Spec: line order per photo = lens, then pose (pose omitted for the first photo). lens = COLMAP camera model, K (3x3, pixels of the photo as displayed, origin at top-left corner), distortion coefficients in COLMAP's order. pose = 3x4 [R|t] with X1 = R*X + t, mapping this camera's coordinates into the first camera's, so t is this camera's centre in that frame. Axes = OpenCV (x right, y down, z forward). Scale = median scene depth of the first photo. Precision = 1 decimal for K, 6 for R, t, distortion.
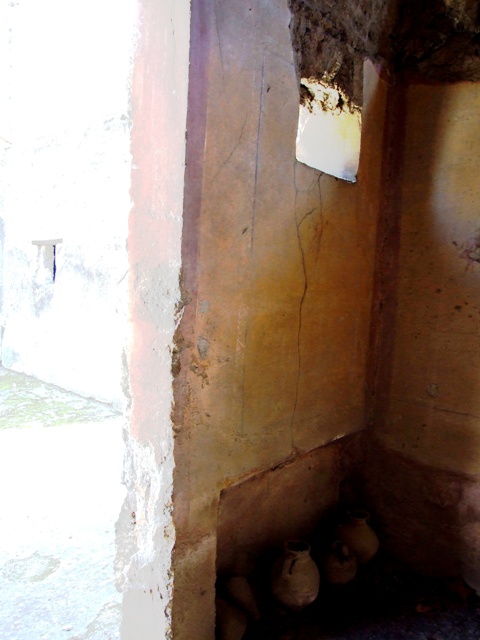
lens RADIAL K [[495.2, 0, 240.0], [0, 495.2, 320.0], [0, 0, 1]] dist [-0.071564, 0.069422]
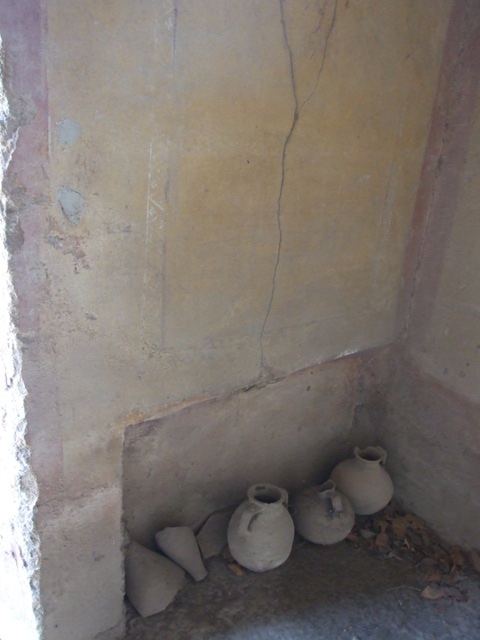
lens RADIAL K [[495.2, 0, 240.0], [0, 495.2, 320.0], [0, 0, 1]] dist [-0.071564, 0.069422]
pose [[0.984331, 0.076326, -0.158953, 0.187580], [-0.035984, 0.969441, 0.242672, 0.032319], [0.172618, -0.233150, 0.956998, 0.371067]]
